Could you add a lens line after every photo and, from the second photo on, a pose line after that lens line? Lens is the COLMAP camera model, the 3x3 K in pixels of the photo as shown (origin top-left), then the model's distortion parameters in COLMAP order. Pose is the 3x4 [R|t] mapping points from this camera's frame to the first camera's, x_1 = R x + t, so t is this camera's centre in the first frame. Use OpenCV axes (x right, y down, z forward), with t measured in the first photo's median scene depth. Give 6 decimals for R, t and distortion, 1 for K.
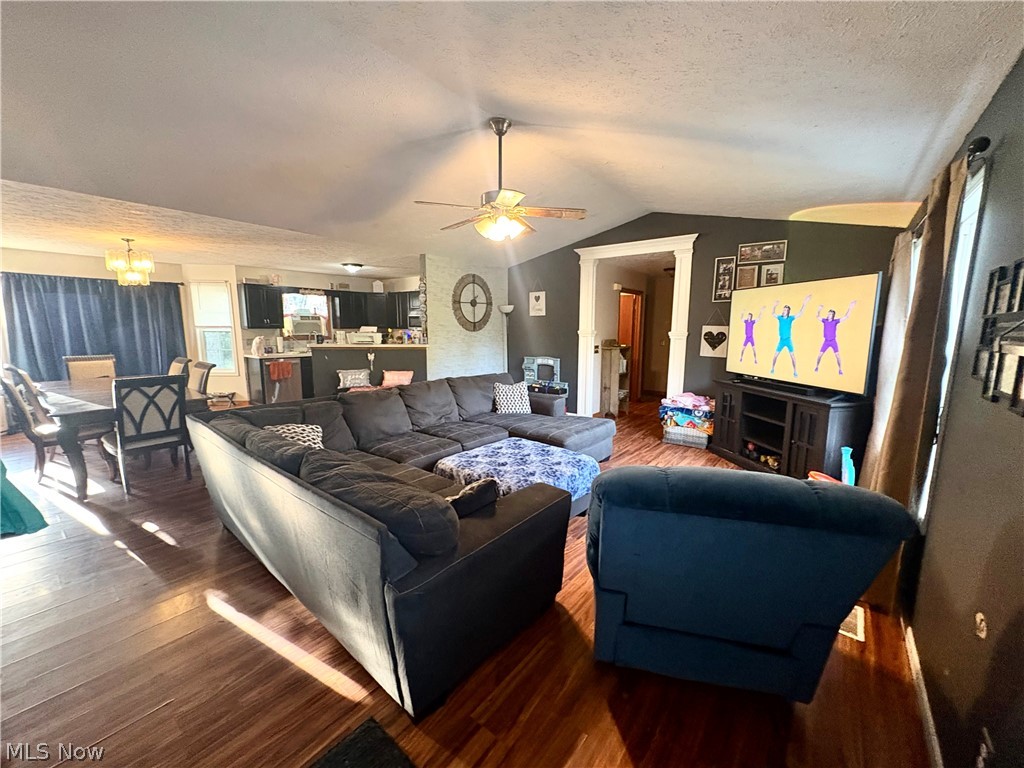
lens RADIAL K [[406.9, 0, 512.3], [0, 406.9, 384.8], [0, 0, 1]] dist [0.000343, 0.000172]
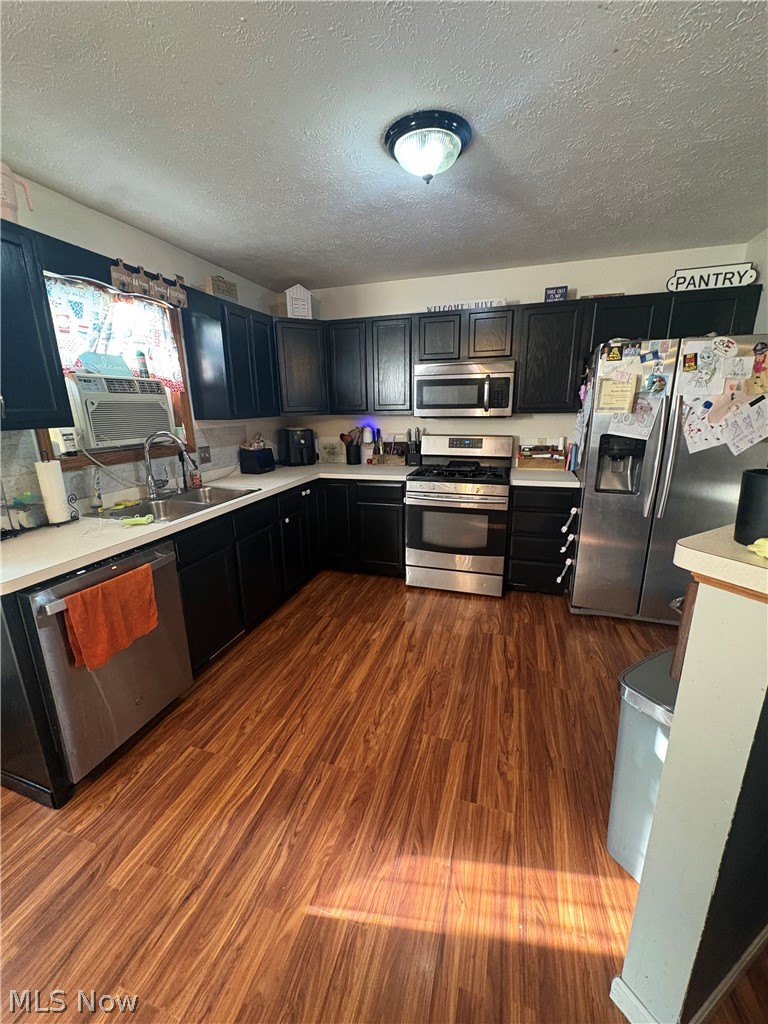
lens RADIAL K [[406.9, 0, 383.1], [0, 406.9, 511.1], [0, 0, 1]] dist [0.000343, 0.000172]
pose [[0.935513, -0.111246, 0.335321, -1.039800], [0.075972, 0.990271, 0.116579, -0.224649], [-0.345027, -0.083586, 0.934863, 1.547761]]
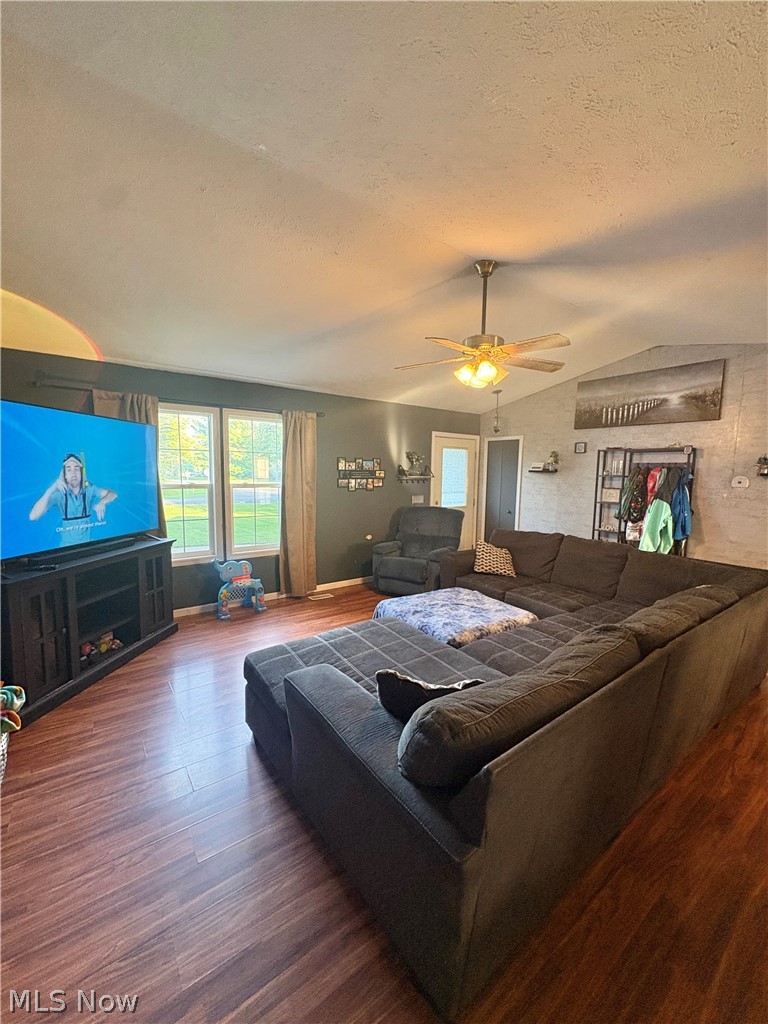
lens RADIAL K [[406.9, 0, 382.5], [0, 406.9, 515.3], [0, 0, 1]] dist [0.000343, 0.000172]
pose [[-0.966966, -0.033734, 0.252663, -0.110899], [0.026809, 0.972249, 0.232408, -0.242814], [-0.253491, 0.231505, -0.939227, 1.751932]]
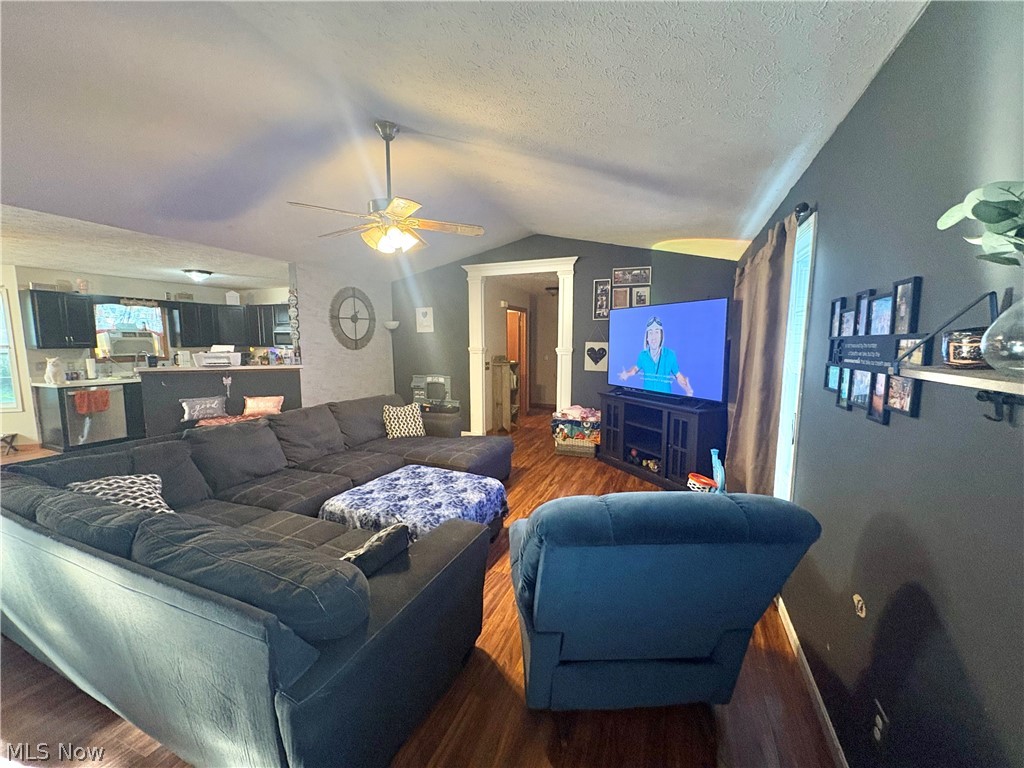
lens RADIAL K [[406.9, 0, 511.8], [0, 406.9, 384.2], [0, 0, 1]] dist [0.000343, 0.000172]
pose [[0.958993, -0.035209, 0.281236, -0.034163], [0.045704, 0.998479, -0.030842, -0.016058], [-0.279722, 0.042431, 0.959143, 0.051642]]
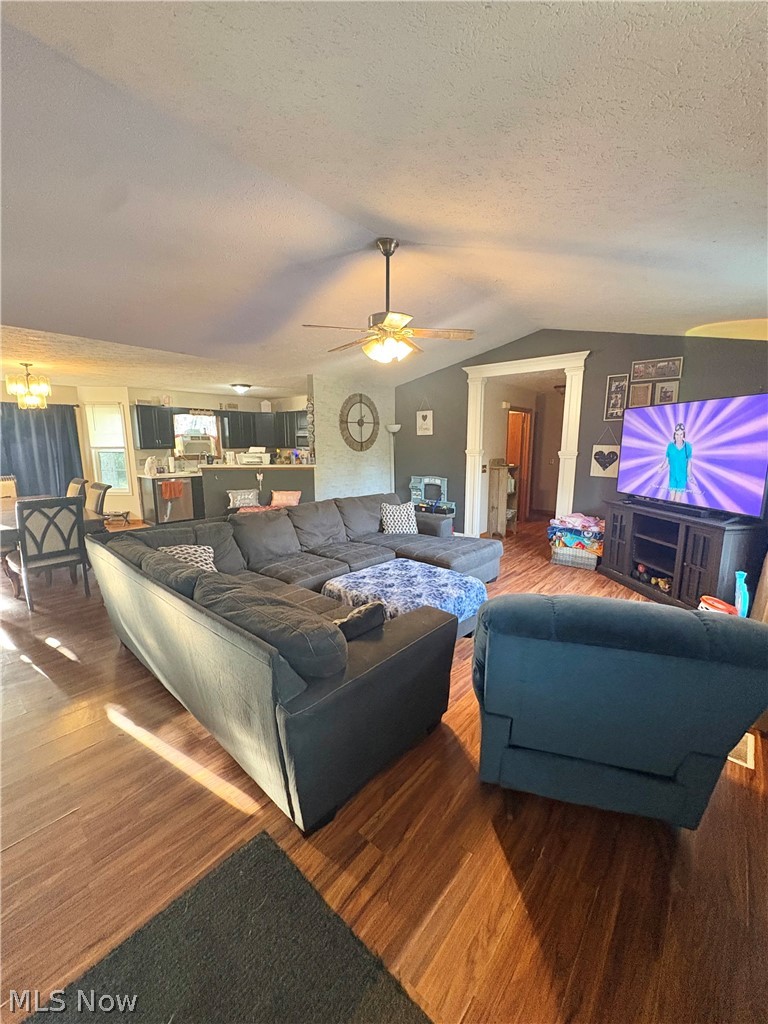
lens RADIAL K [[406.9, 0, 384.2], [0, 406.9, 511.6], [0, 0, 1]] dist [0.000343, 0.000172]
pose [[0.999328, 0.001584, -0.036627, -0.000265], [-0.000727, 0.999726, 0.023394, -0.011126], [0.036655, -0.023351, 0.999055, -0.005648]]
